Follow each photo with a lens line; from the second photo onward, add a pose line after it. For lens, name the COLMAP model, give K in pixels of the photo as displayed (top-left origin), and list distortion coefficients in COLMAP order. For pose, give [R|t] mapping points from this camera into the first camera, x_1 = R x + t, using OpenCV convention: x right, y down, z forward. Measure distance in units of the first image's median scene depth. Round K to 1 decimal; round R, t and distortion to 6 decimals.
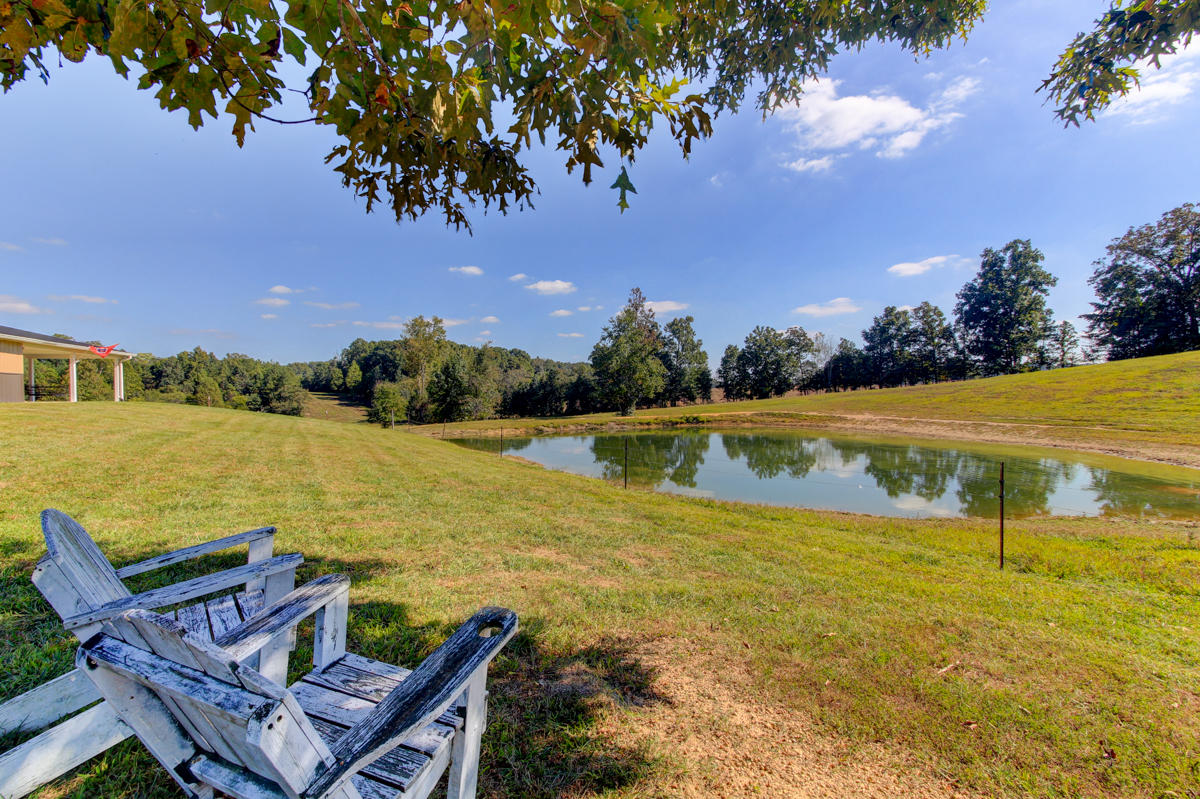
lens RADIAL K [[554.9, 0, 608.2], [0, 554.9, 407.9], [0, 0, 1]] dist [-0.002056, 0.000205]
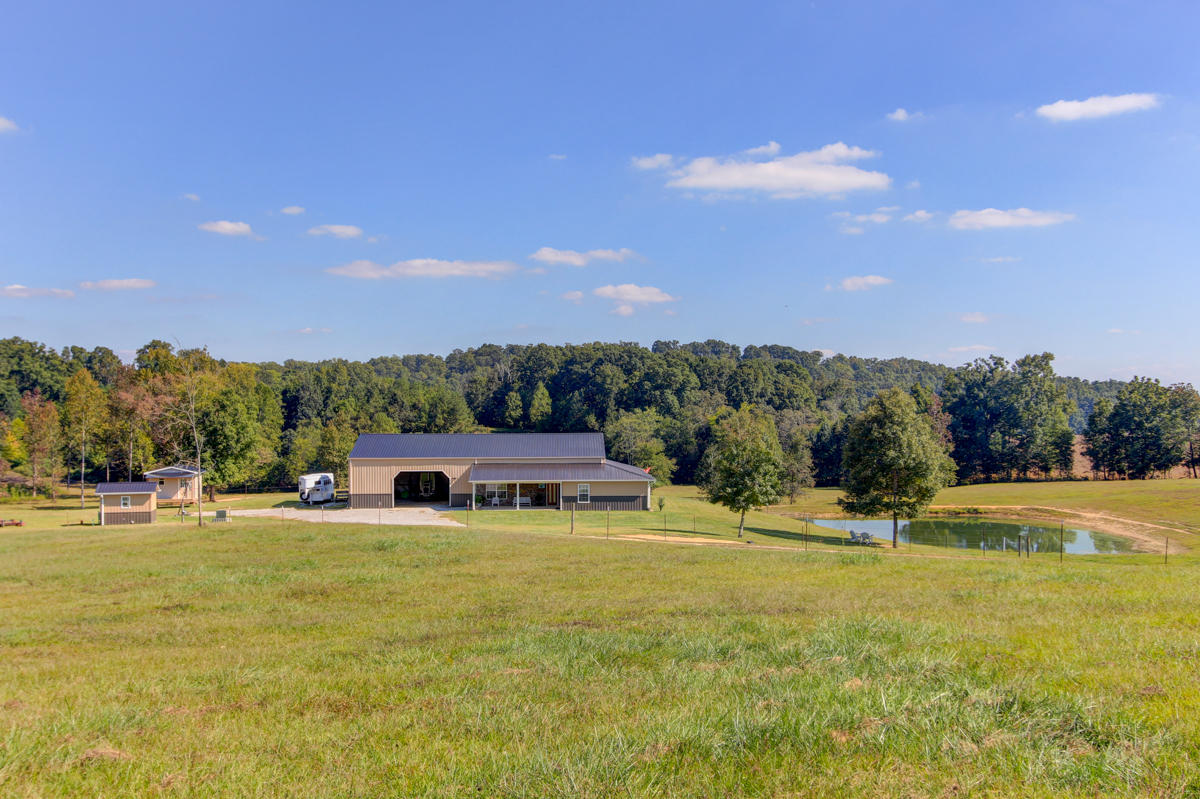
lens RADIAL K [[1188.3, 0, 603.7], [0, 1188.3, 415.8], [0, 0, 1]] dist [-0.009272, -0.005363]
pose [[0.957289, 0.019633, -0.288464, 0.044115], [-0.025621, 0.999527, -0.017000, -0.046047], [0.287994, 0.023664, 0.957340, -0.664135]]
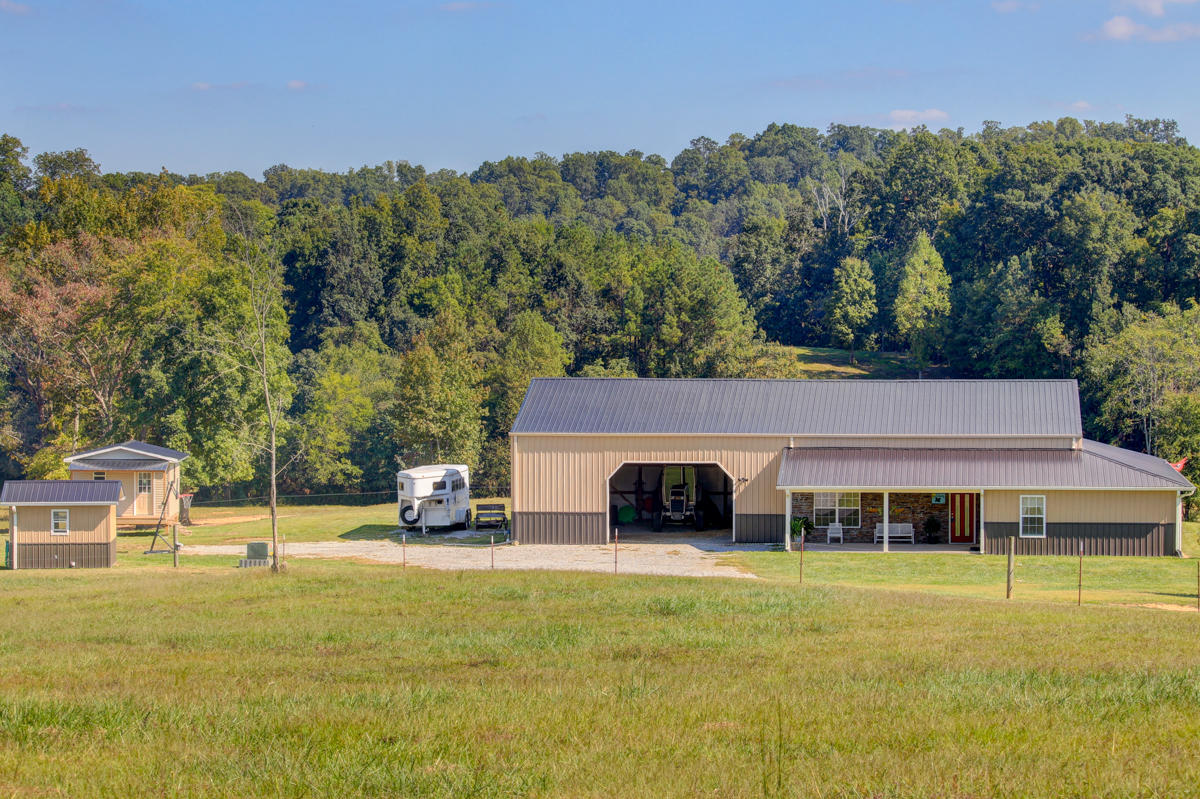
lens RADIAL K [[3160.5, 0, 600.0], [0, 3160.5, 399.5], [0, 0, 1]] dist [-0.251565, 0.073668]
pose [[0.902065, 0.035405, -0.430145, 0.086169], [-0.031479, 0.999372, 0.016243, -0.053048], [0.430450, -0.001111, 0.902614, -0.799912]]
